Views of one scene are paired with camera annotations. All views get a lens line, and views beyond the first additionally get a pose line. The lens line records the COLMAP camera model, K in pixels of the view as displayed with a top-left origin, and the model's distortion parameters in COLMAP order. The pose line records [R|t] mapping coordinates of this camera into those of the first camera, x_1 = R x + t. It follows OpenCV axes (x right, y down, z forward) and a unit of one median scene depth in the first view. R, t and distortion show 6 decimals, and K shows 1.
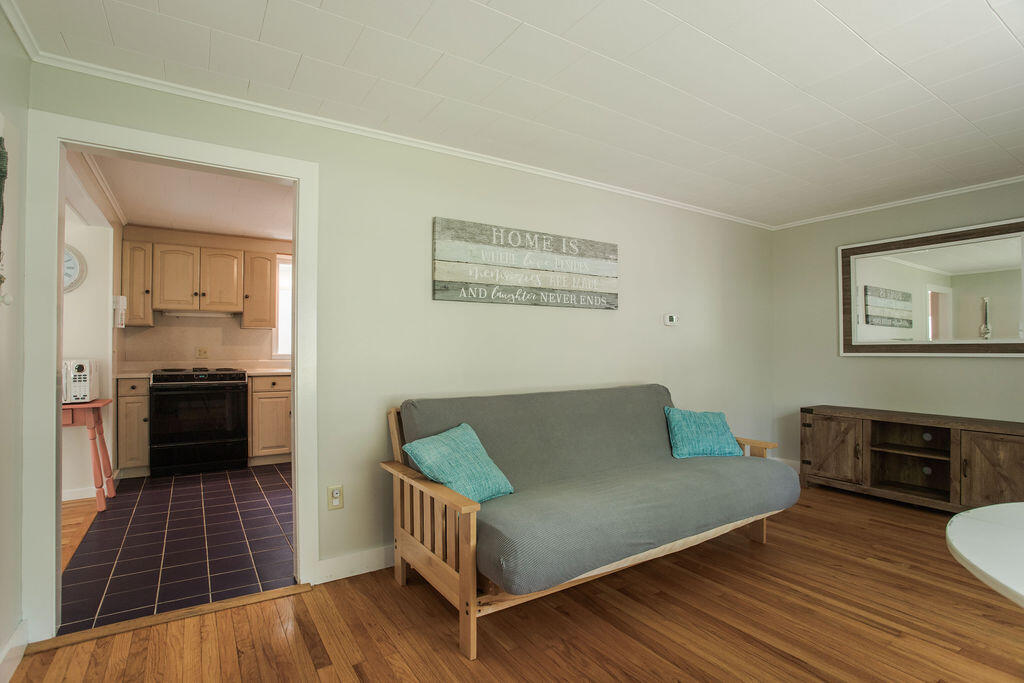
lens RADIAL K [[501.2, 0, 507.2], [0, 501.2, 342.7], [0, 0, 1]] dist [-0.074960, 0.033680]
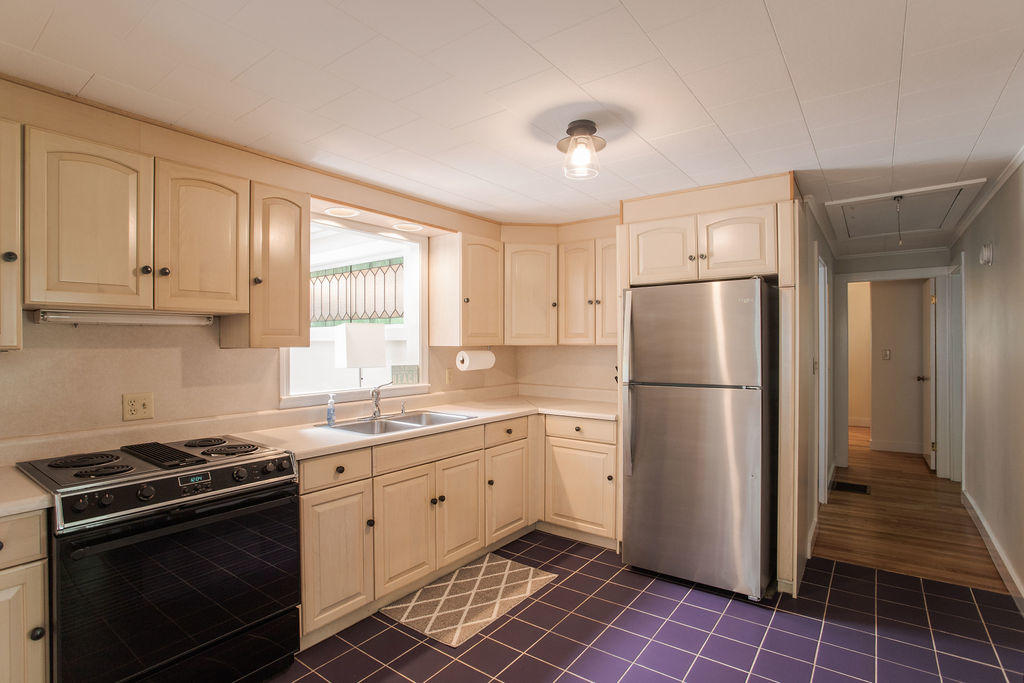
lens RADIAL K [[501.2, 0, 507.2], [0, 501.2, 342.7], [0, 0, 1]] dist [-0.074960, 0.033680]
pose [[0.937412, -0.007391, 0.348144, -0.499552], [0.005093, 0.999959, 0.007515, -0.040633], [-0.348185, -0.005271, 0.937411, 0.519348]]
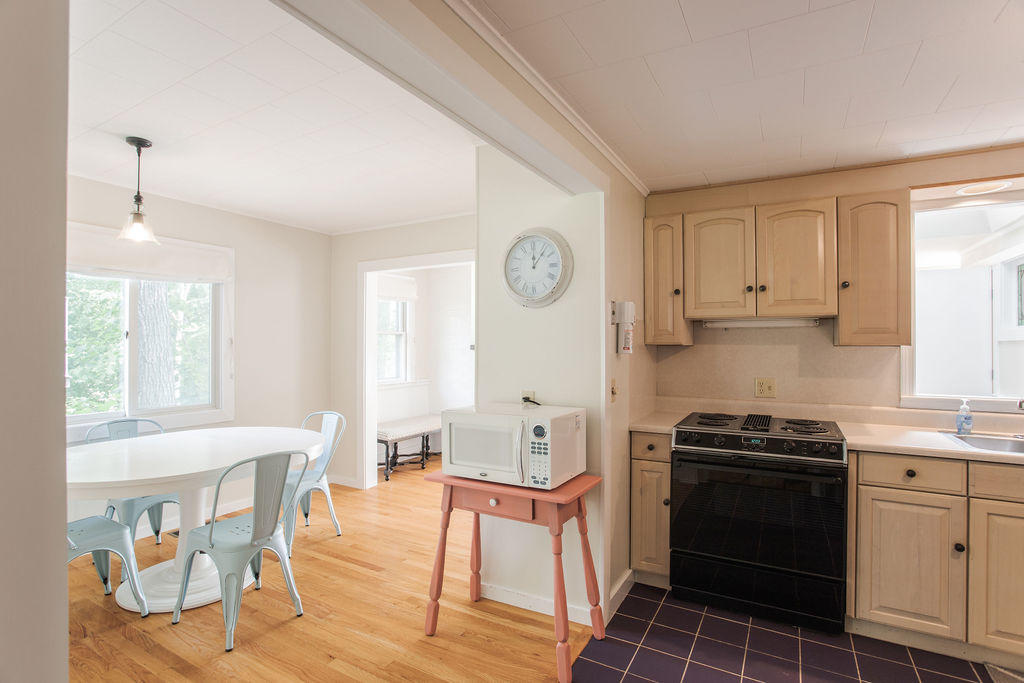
lens RADIAL K [[501.2, 0, 507.2], [0, 501.2, 342.7], [0, 0, 1]] dist [-0.074960, 0.033680]
pose [[0.458176, -0.004495, -0.888850, -0.257899], [0.007645, 0.999970, -0.001116, -0.038377], [0.888829, -0.006284, 0.458197, 0.487791]]
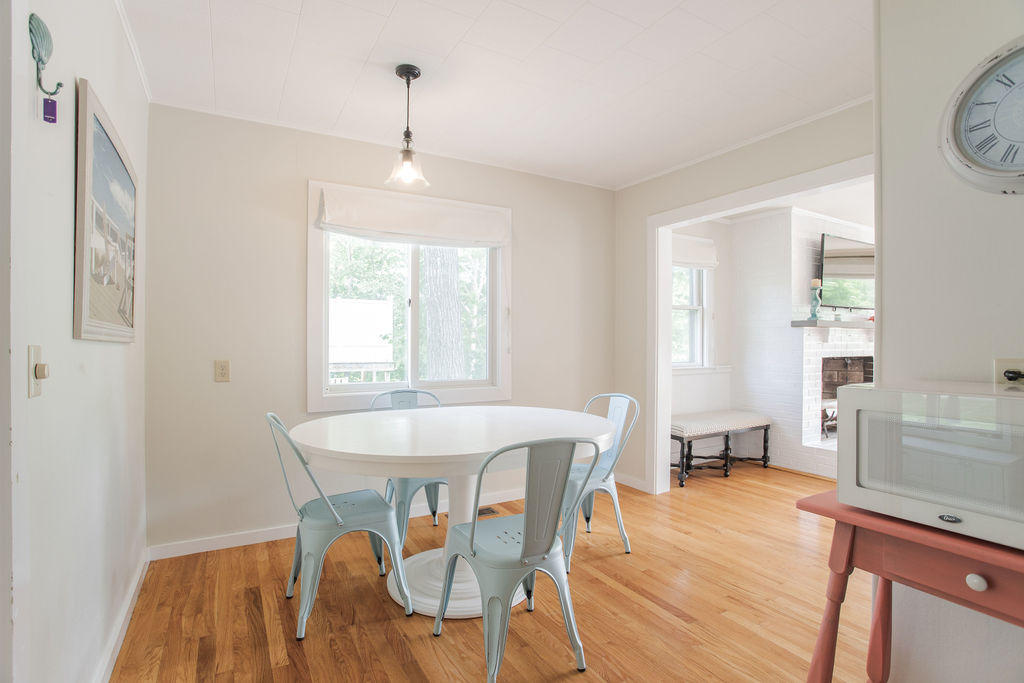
lens RADIAL K [[501.2, 0, 507.2], [0, 501.2, 342.7], [0, 0, 1]] dist [-0.074960, 0.033680]
pose [[-0.055388, 0.001041, -0.998464, -0.450990], [0.007008, 0.999975, 0.000654, 0.002069], [0.998440, -0.006961, -0.055393, 0.493404]]
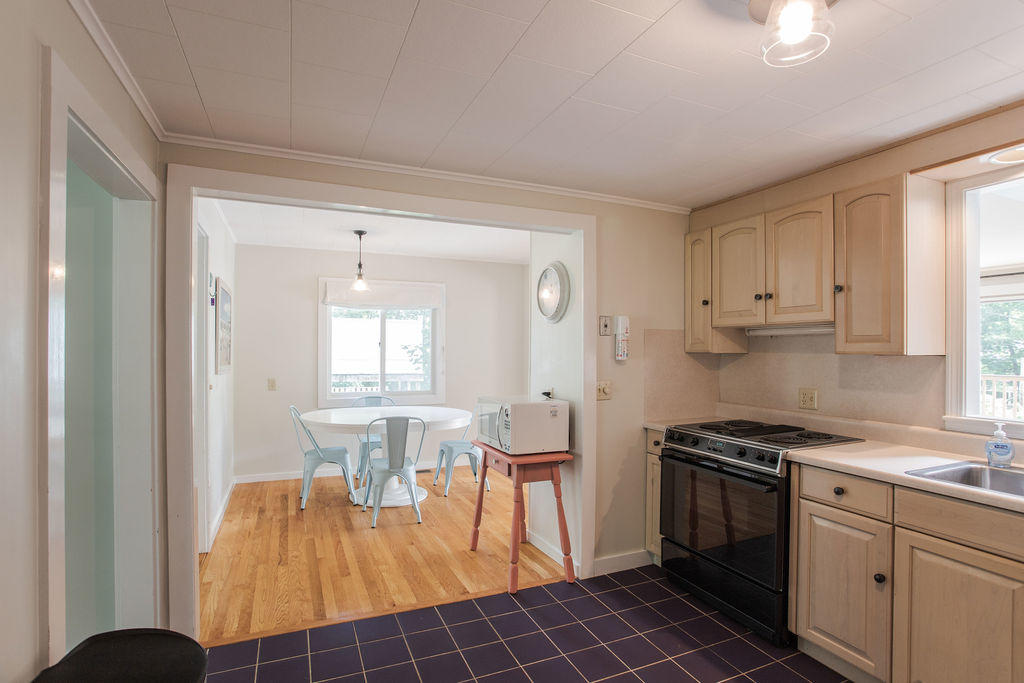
lens RADIAL K [[507.7, 0, 506.1], [0, 507.7, 350.1], [0, 0, 1]] dist [-0.076400, 0.033239]
pose [[-0.164500, -0.000423, -0.986377, -0.015144], [0.004049, 0.999991, -0.001104, -0.038273], [0.986369, -0.004175, -0.164497, 0.810453]]
